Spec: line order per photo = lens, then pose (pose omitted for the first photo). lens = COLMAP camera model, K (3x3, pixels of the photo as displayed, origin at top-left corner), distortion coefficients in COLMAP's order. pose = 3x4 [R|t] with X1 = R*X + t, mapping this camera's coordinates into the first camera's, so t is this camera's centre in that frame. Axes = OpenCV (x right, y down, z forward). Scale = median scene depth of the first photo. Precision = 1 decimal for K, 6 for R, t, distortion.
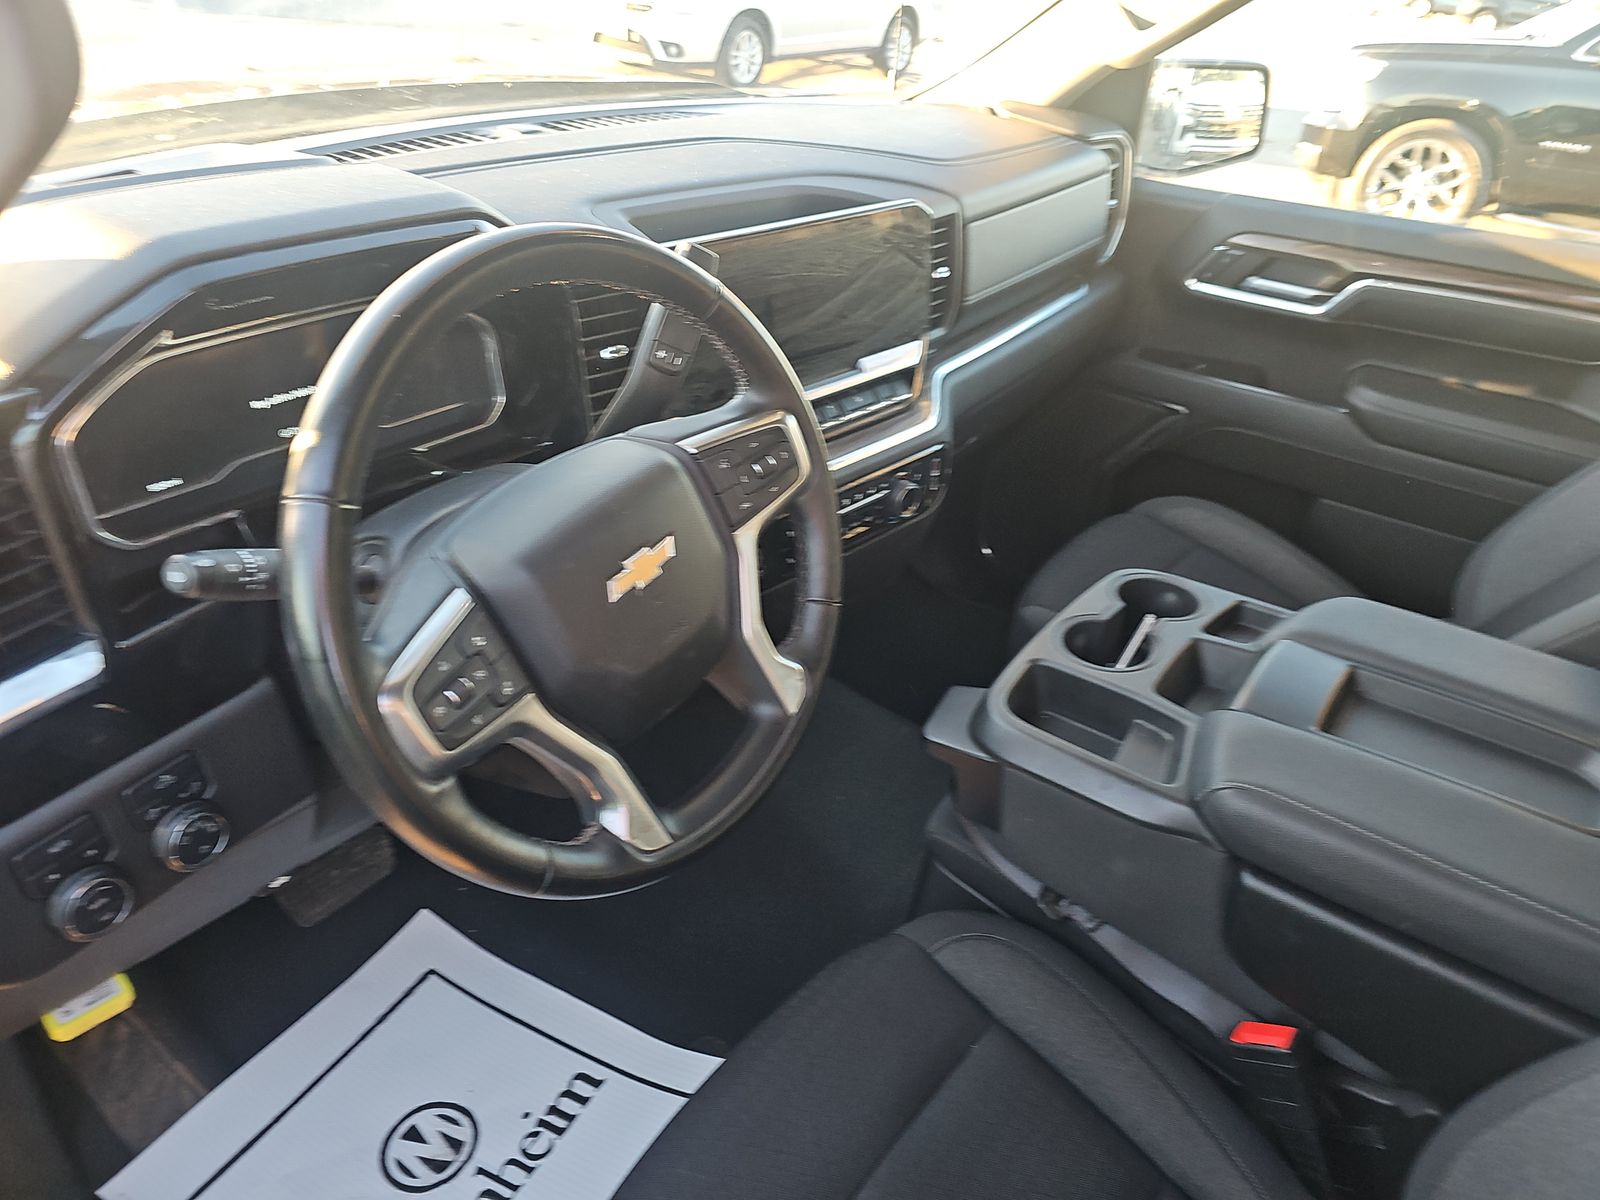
lens RADIAL K [[1048.7, 0, 780.5], [0, 1048.7, 576.3], [0, 0, 1]] dist [0.049074, -0.038428]
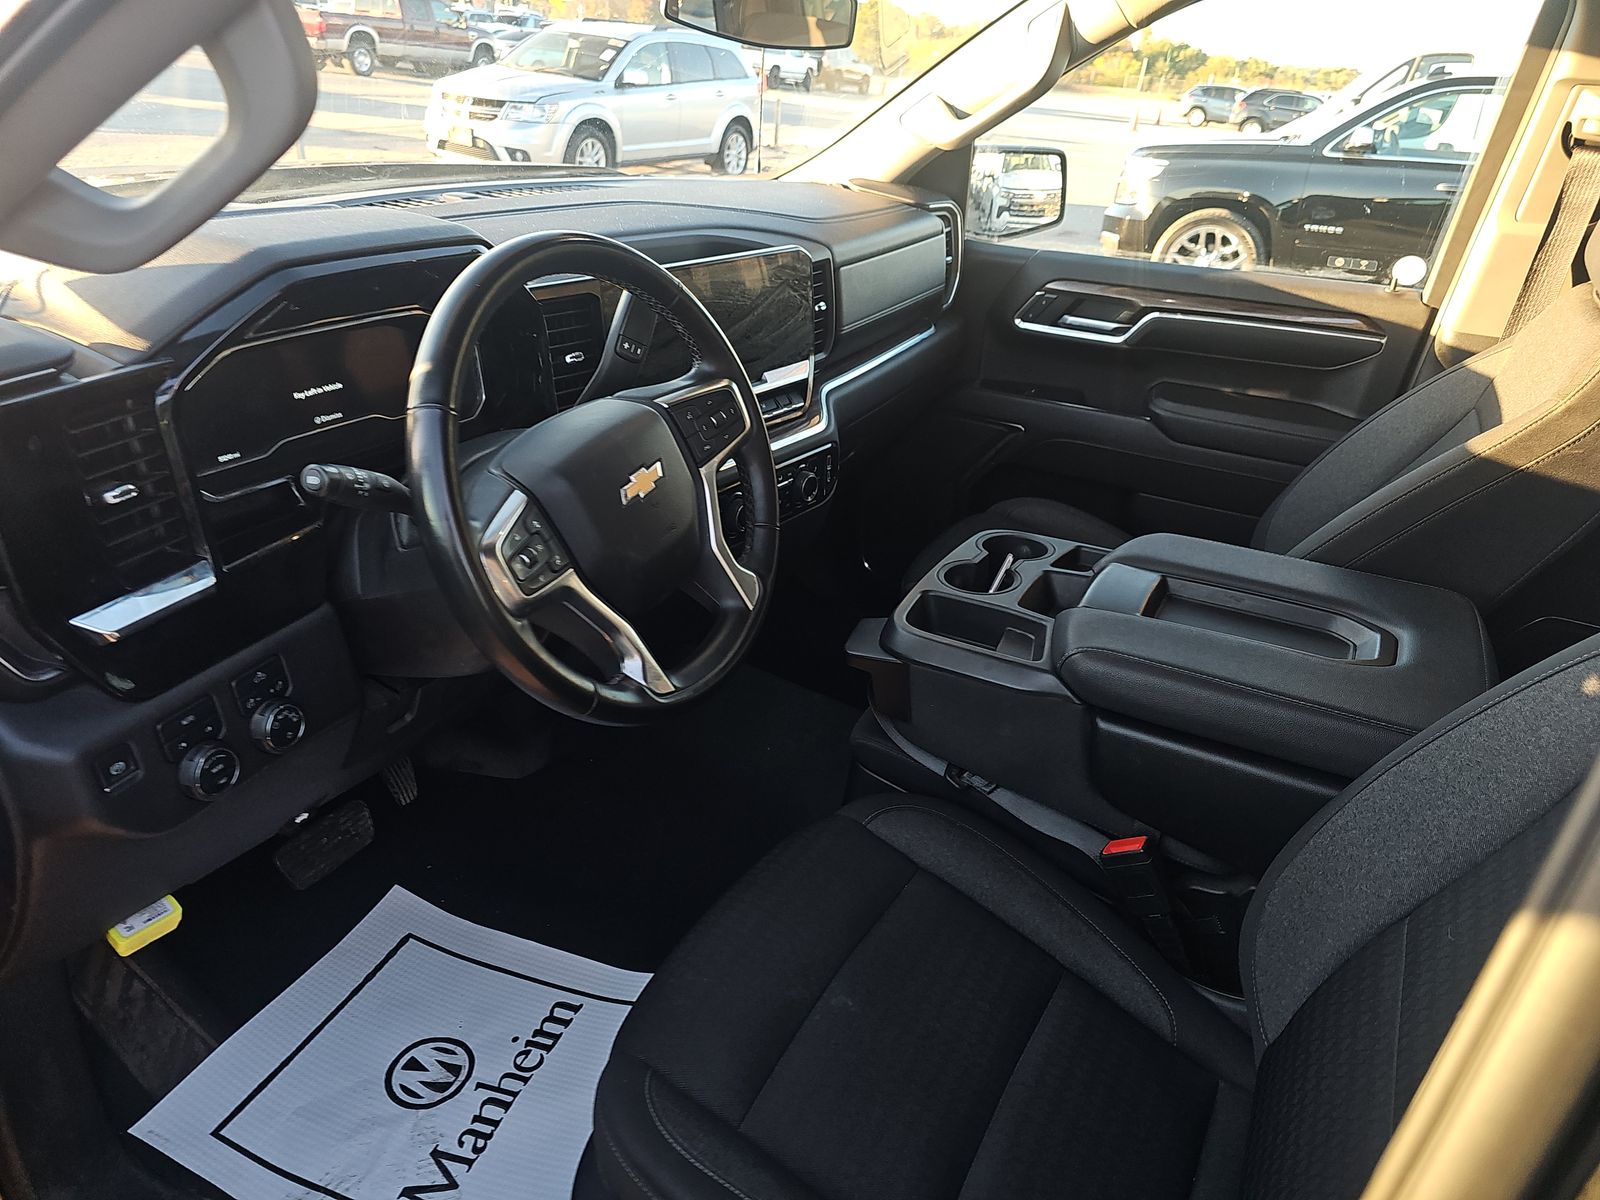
lens RADIAL K [[1065.2, 0, 780.5], [0, 1065.2, 564.2], [0, 0, 1]] dist [0.065234, -0.059888]
pose [[0.989582, -0.057908, 0.131810, -0.085459], [0.070908, 0.992836, -0.096174, 0.142936], [-0.125297, 0.104519, 0.986599, -0.210921]]
